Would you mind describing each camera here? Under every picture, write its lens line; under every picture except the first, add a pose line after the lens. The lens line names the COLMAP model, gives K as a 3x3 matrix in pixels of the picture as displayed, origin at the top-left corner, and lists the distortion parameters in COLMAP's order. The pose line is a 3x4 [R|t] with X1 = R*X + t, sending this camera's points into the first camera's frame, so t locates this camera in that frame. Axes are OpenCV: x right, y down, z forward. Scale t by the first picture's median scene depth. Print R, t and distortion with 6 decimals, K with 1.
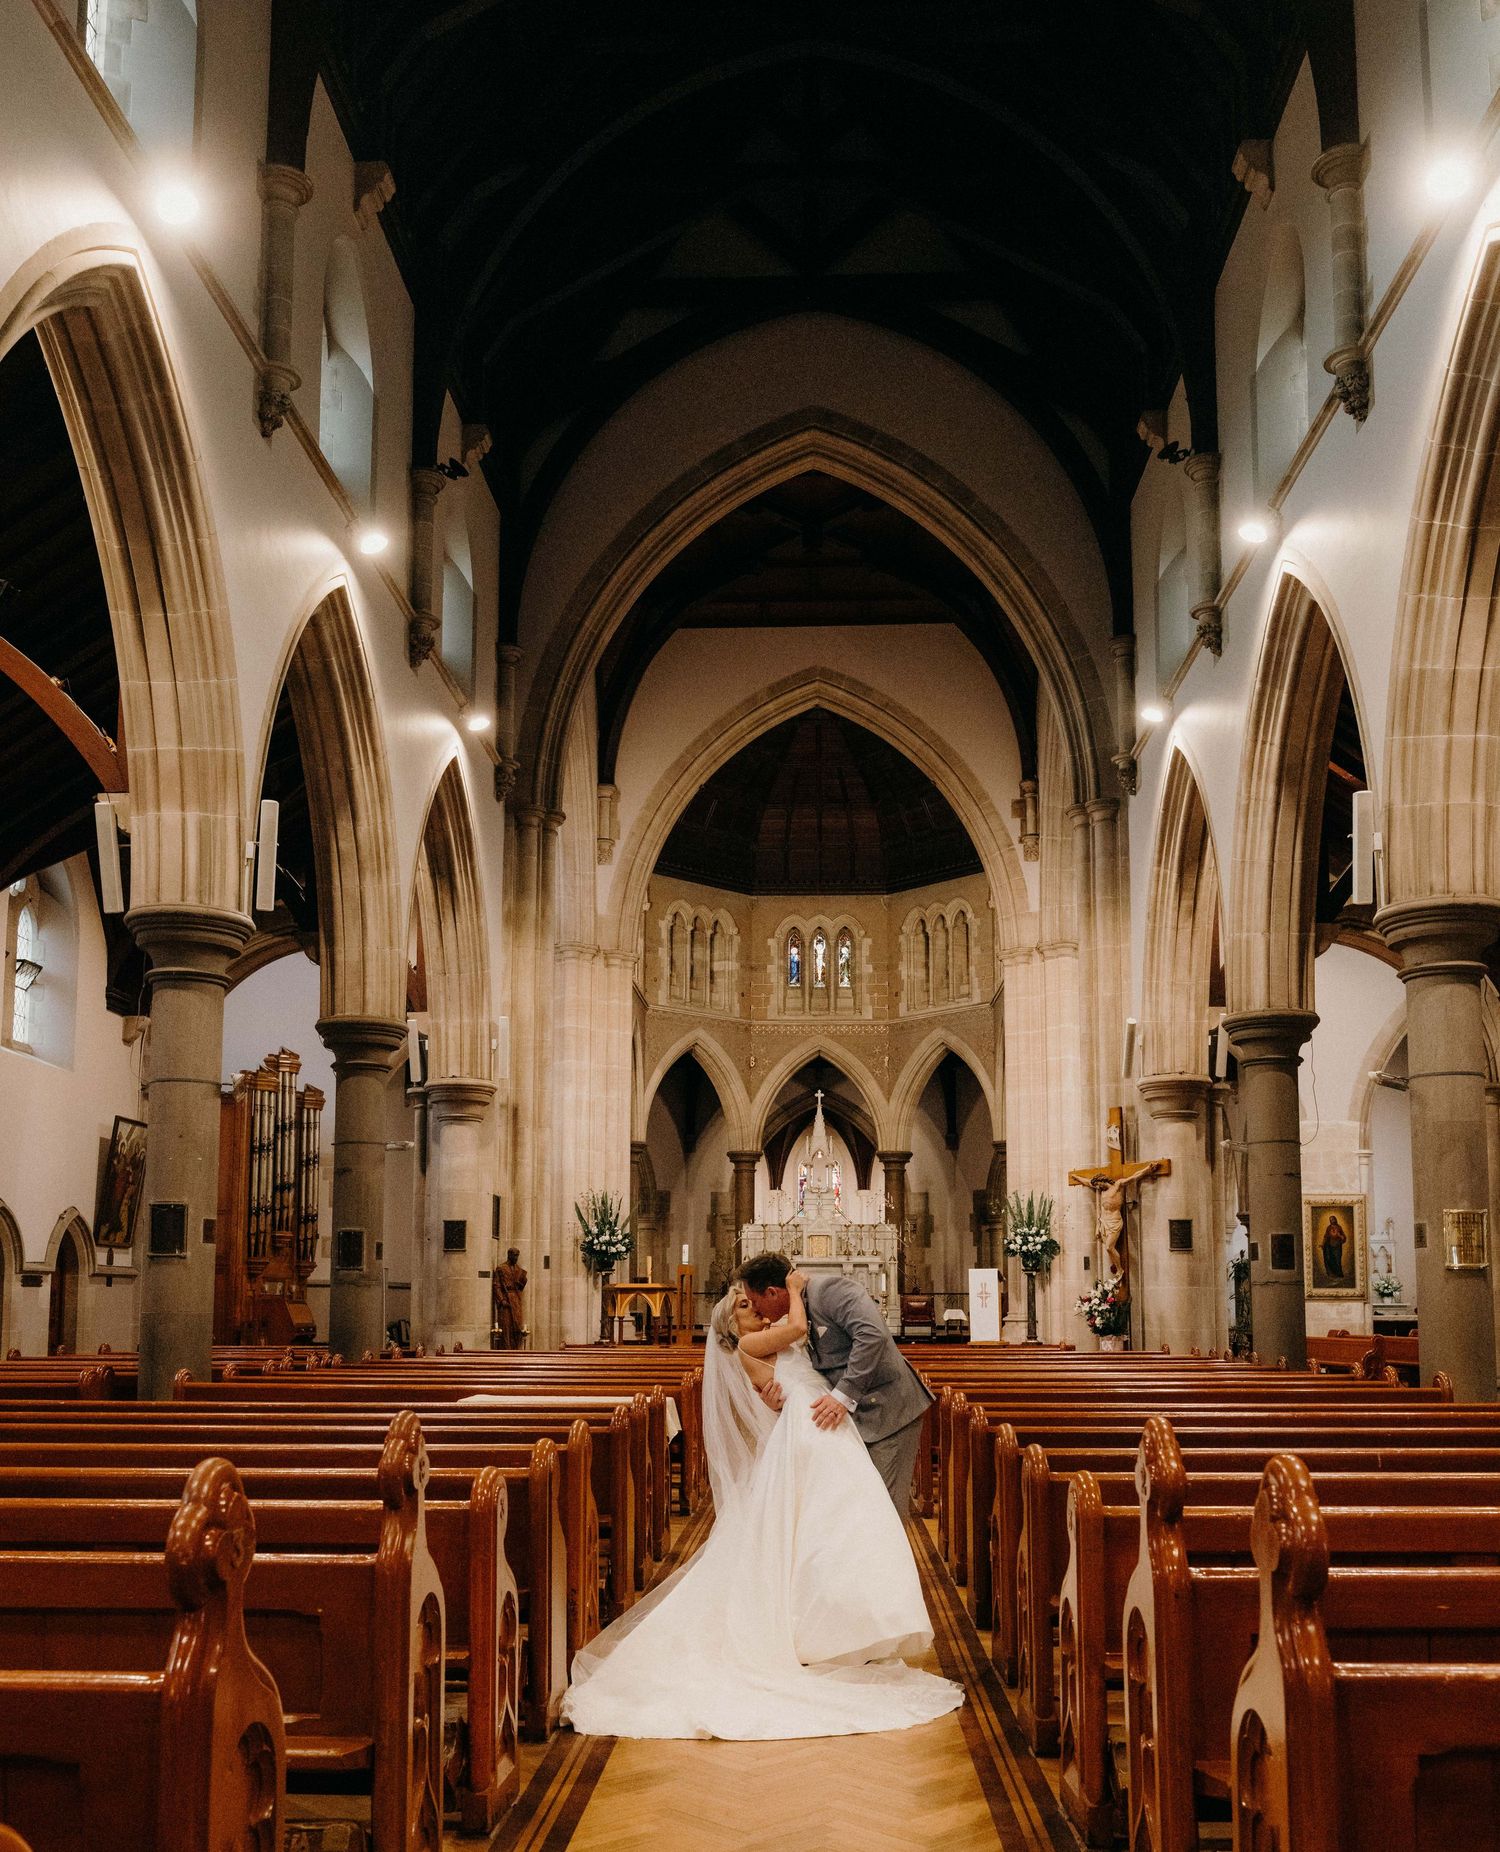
lens RADIAL K [[2590.6, 0, 750.0], [0, 2590.6, 926.0], [0, 0, 1]] dist [-0.021761, 0.040211]
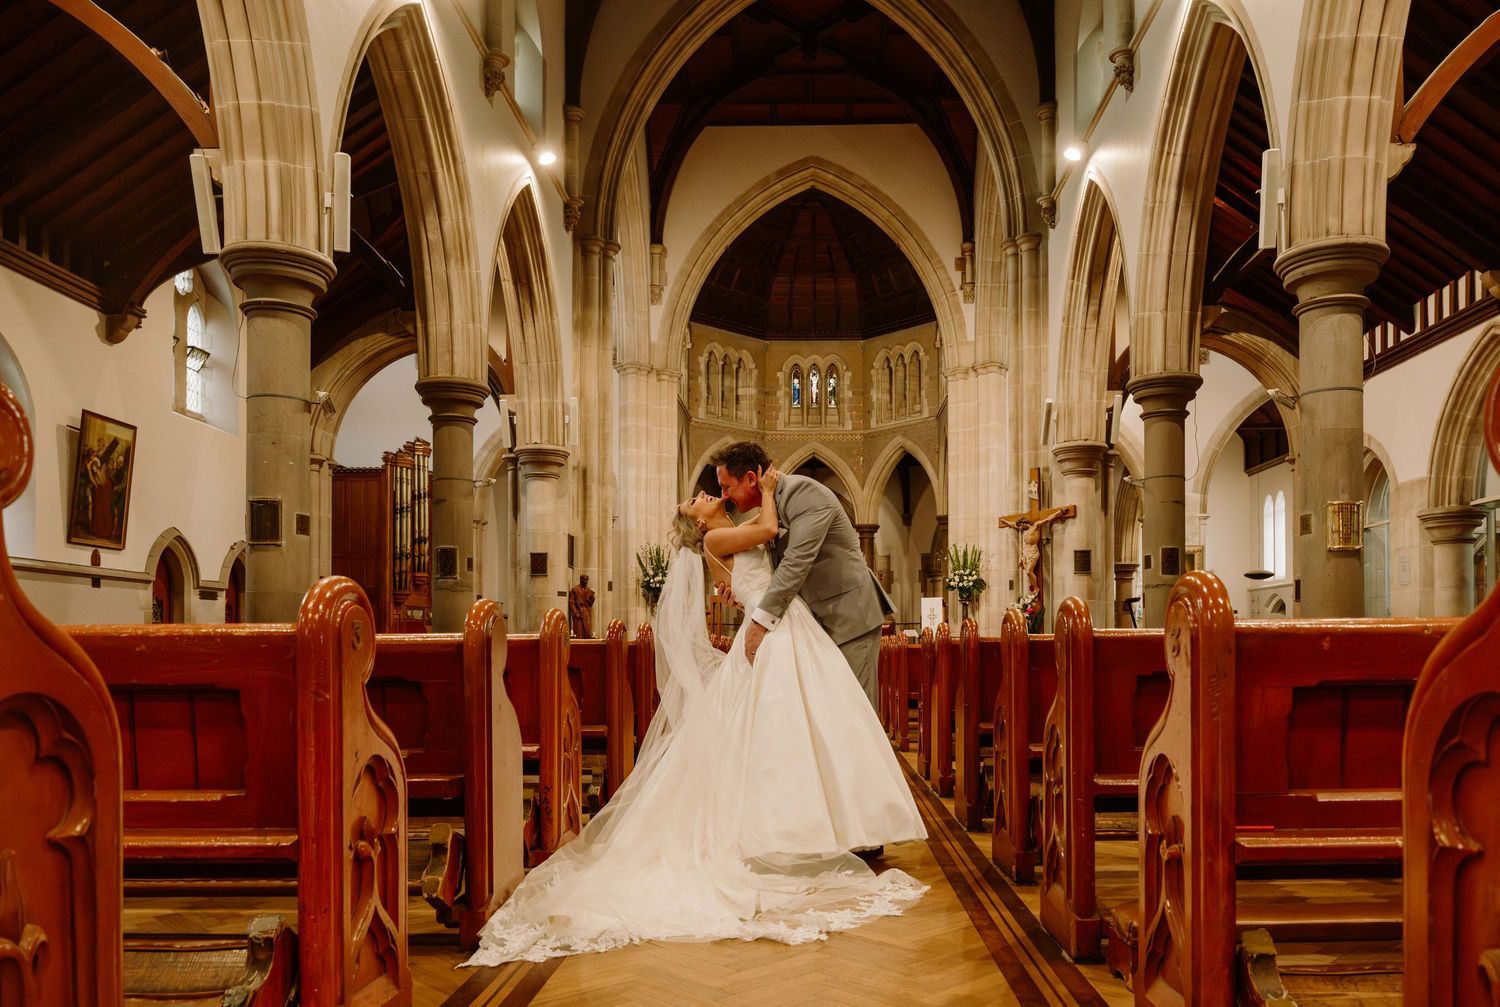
lens RADIAL K [[1634.4, 0, 862.2], [0, 1634.4, 599.2], [0, 0, 1]] dist [-0.001960, -0.015480]
pose [[0.998425, -0.001468, 0.056086, 0.004412], [-0.004498, 0.994346, 0.106092, 0.047889], [-0.055925, -0.106177, 0.992773, 0.157510]]
